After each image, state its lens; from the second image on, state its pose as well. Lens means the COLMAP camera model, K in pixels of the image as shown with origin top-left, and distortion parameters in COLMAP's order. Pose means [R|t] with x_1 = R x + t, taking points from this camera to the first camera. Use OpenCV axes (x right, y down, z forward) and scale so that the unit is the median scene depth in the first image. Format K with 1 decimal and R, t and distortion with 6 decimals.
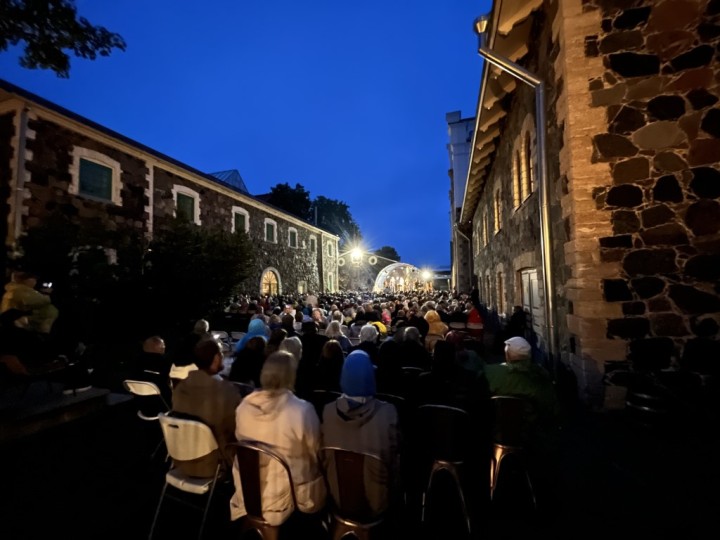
lens RADIAL K [[291.9, 0, 361.8], [0, 291.9, 270.5], [0, 0, 1]] dist [-0.002355, 0.000003]
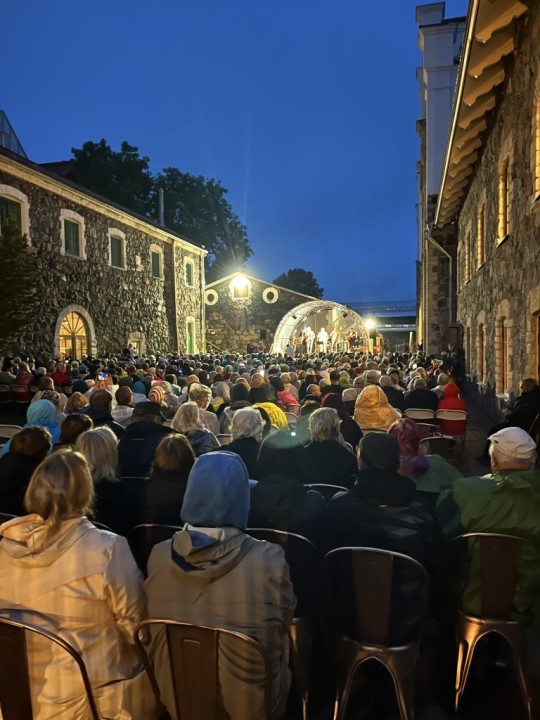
lens RADIAL K [[543.2, 0, 270.0], [0, 543.2, 360.0], [0, 0, 1]] dist [0.075471, -0.107161]
pose [[0.999355, 0.005974, 0.035408, 0.008303], [-0.008878, 0.996556, 0.082451, 0.004508], [-0.034794, -0.082712, 0.995966, 0.000824]]
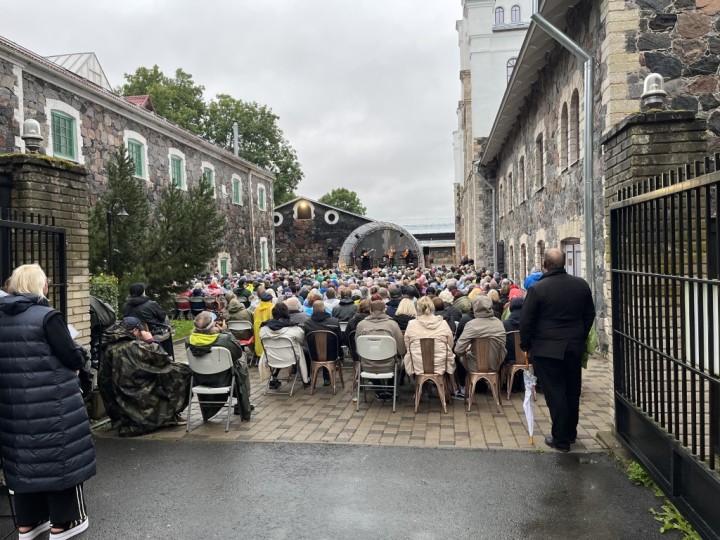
lens RADIAL K [[542.2, 0, 363.9], [0, 542.2, 271.0], [0, 0, 1]] dist [0.076815, -0.104543]
pose [[0.989507, -0.011741, 0.144010, -0.194561], [0.001231, 0.997342, 0.072851, -0.018452], [-0.144483, -0.071909, 0.986891, -0.360742]]
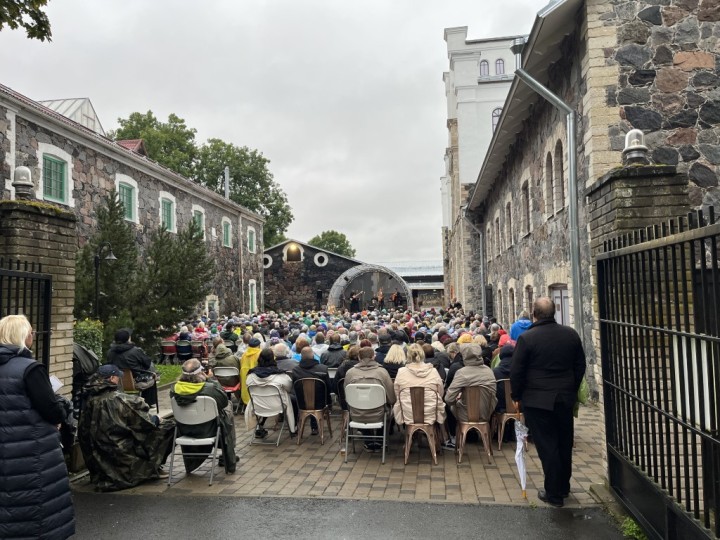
lens RADIAL K [[542.2, 0, 363.9], [0, 542.2, 271.0], [0, 0, 1]] dist [0.076815, -0.104543]
pose [[0.986425, 0.004362, 0.164153, -0.194837], [-0.003761, 0.999985, -0.003973, -0.023368], [-0.164168, 0.003302, 0.986427, -0.360030]]
